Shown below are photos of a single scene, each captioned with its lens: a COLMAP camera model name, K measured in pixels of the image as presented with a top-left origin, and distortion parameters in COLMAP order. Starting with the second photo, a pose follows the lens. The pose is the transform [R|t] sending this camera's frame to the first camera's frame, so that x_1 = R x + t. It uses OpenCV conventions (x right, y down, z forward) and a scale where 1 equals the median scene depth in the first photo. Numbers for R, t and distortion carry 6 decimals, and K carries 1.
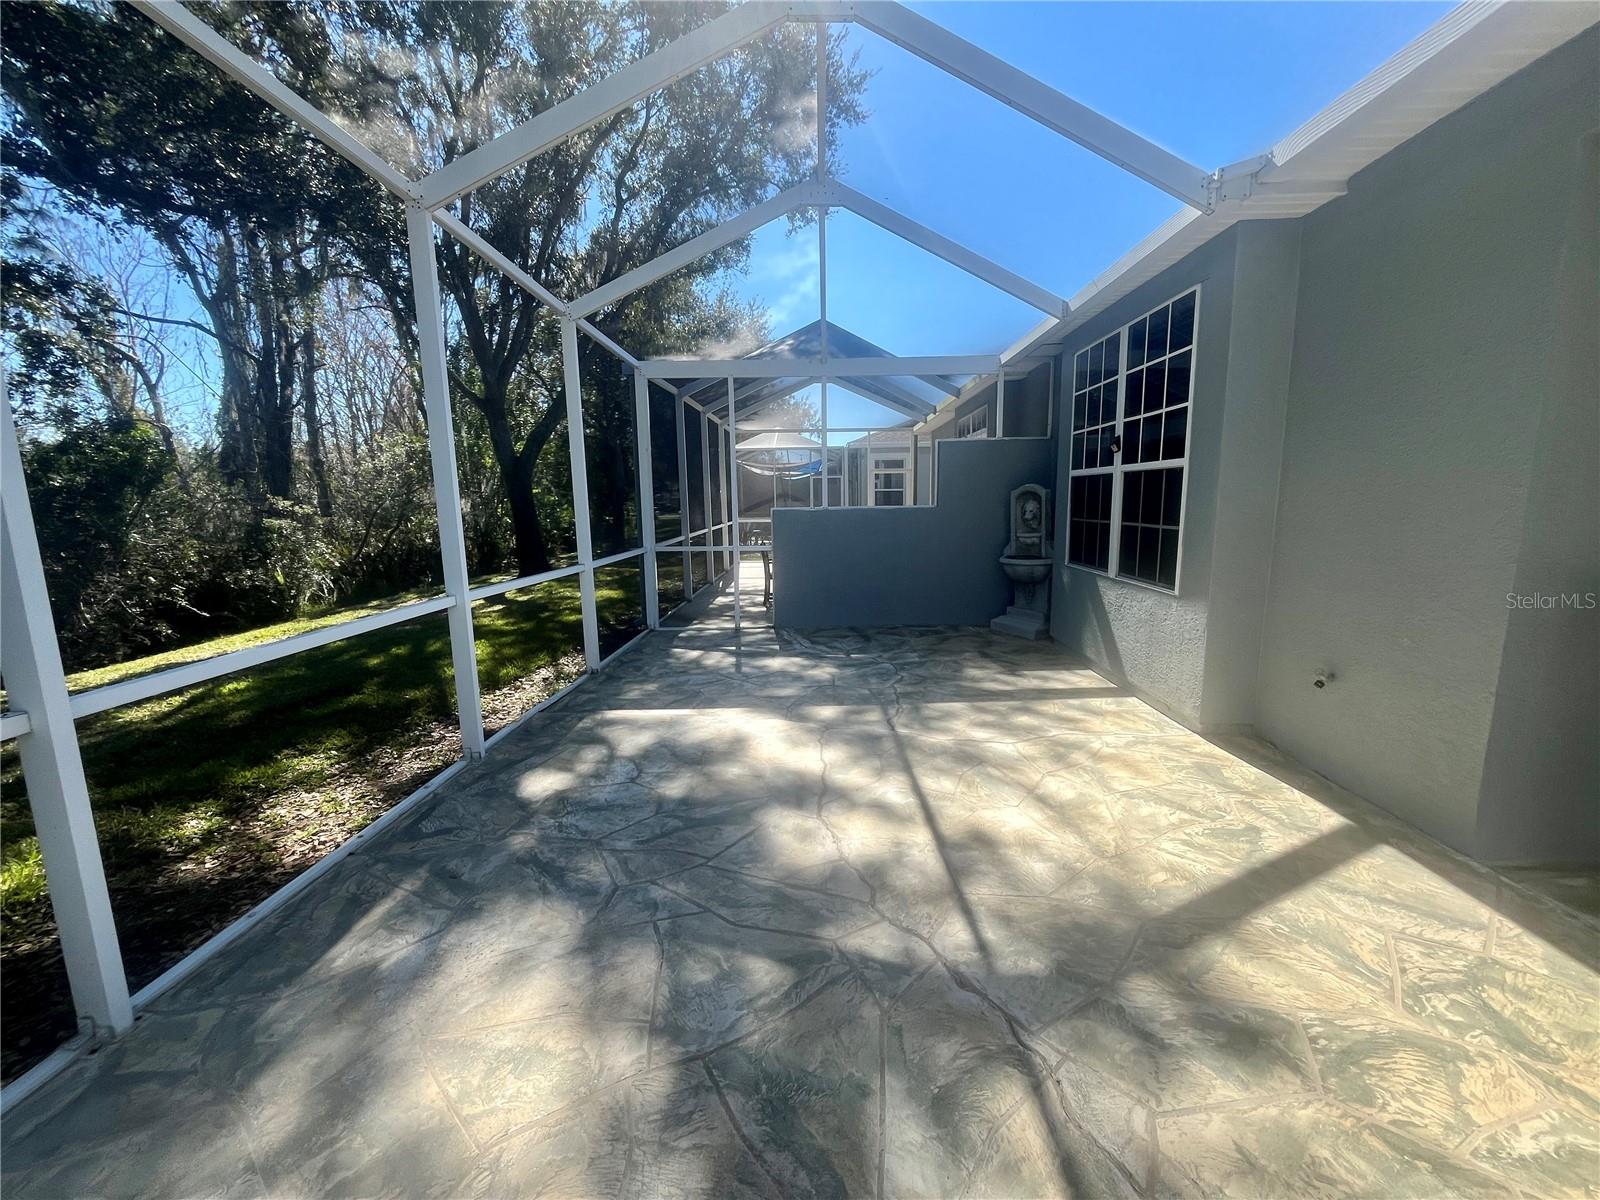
lens RADIAL K [[646.6, 0, 800.6], [0, 646.6, 602.5], [0, 0, 1]] dist [-0.003296, 0.000497]
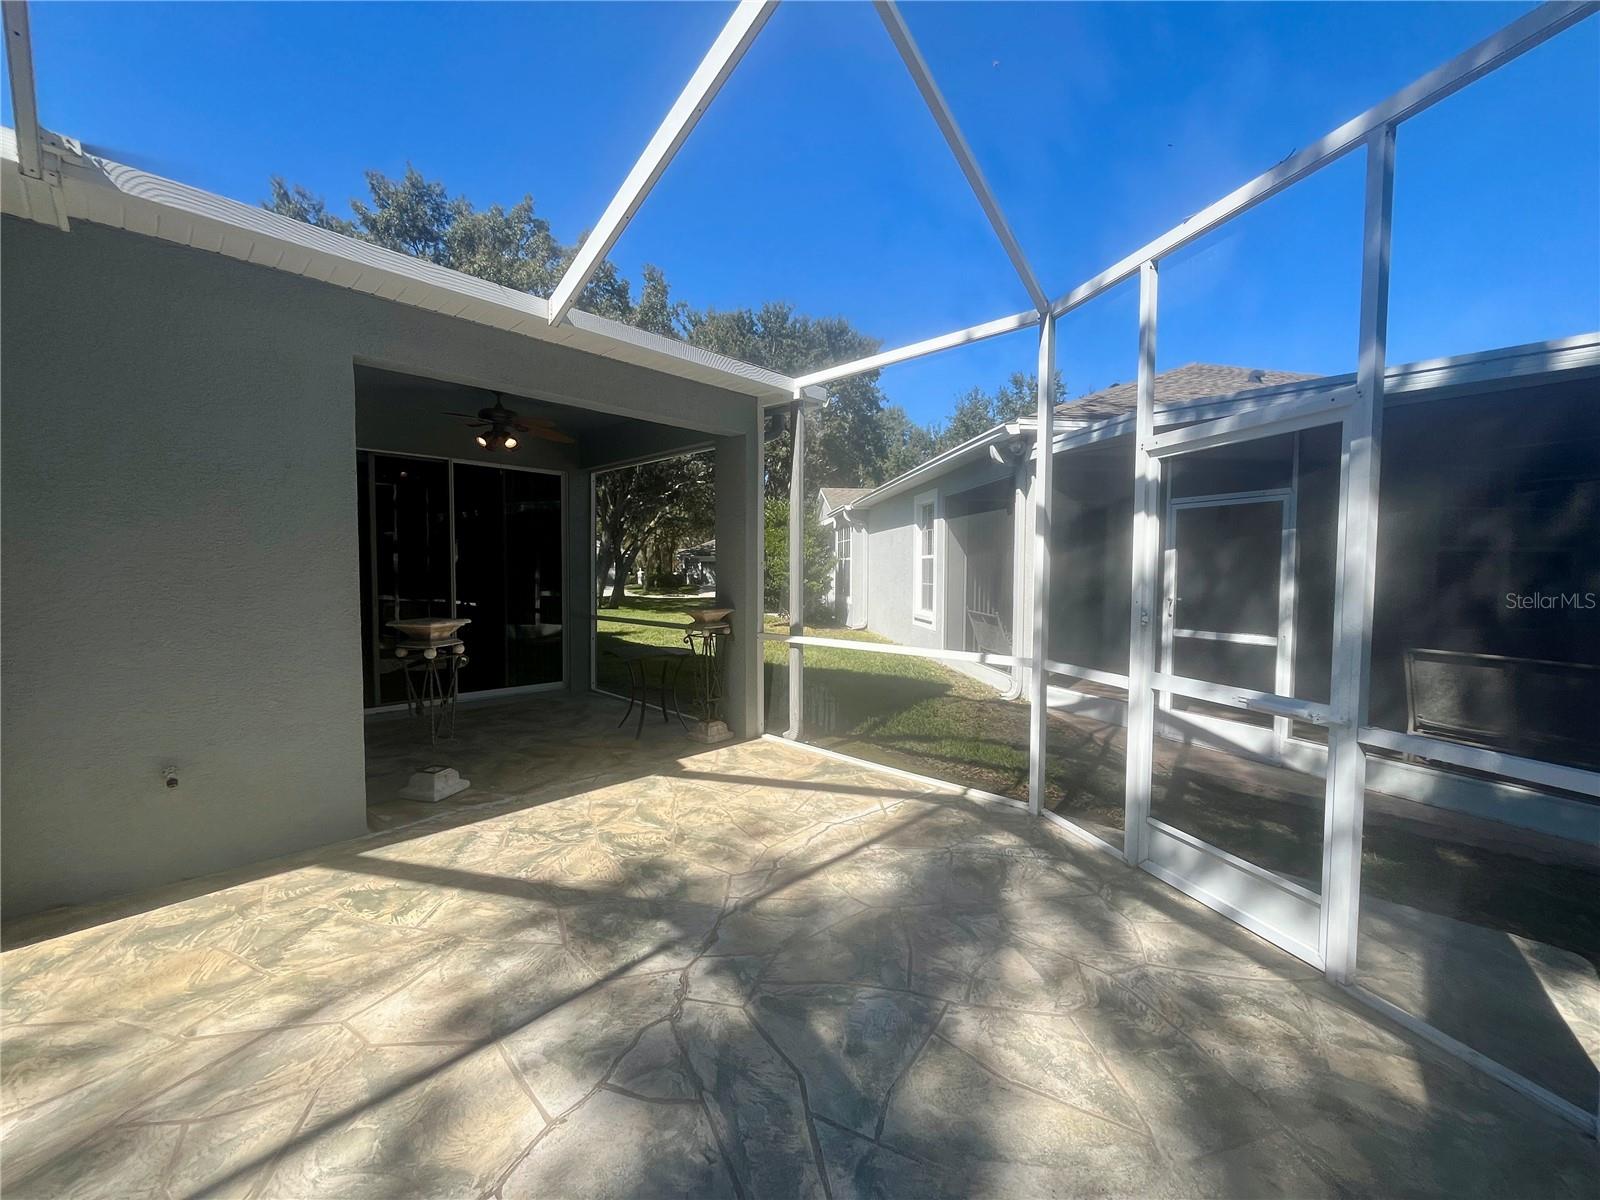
lens RADIAL K [[646.6, 0, 801.0], [0, 646.6, 603.0], [0, 0, 1]] dist [-0.003296, 0.000497]
pose [[-0.762064, -0.009903, 0.647426, -0.558633], [0.113616, 0.982325, 0.148758, -0.193892], [-0.637455, 0.186921, -0.747470, 1.348232]]
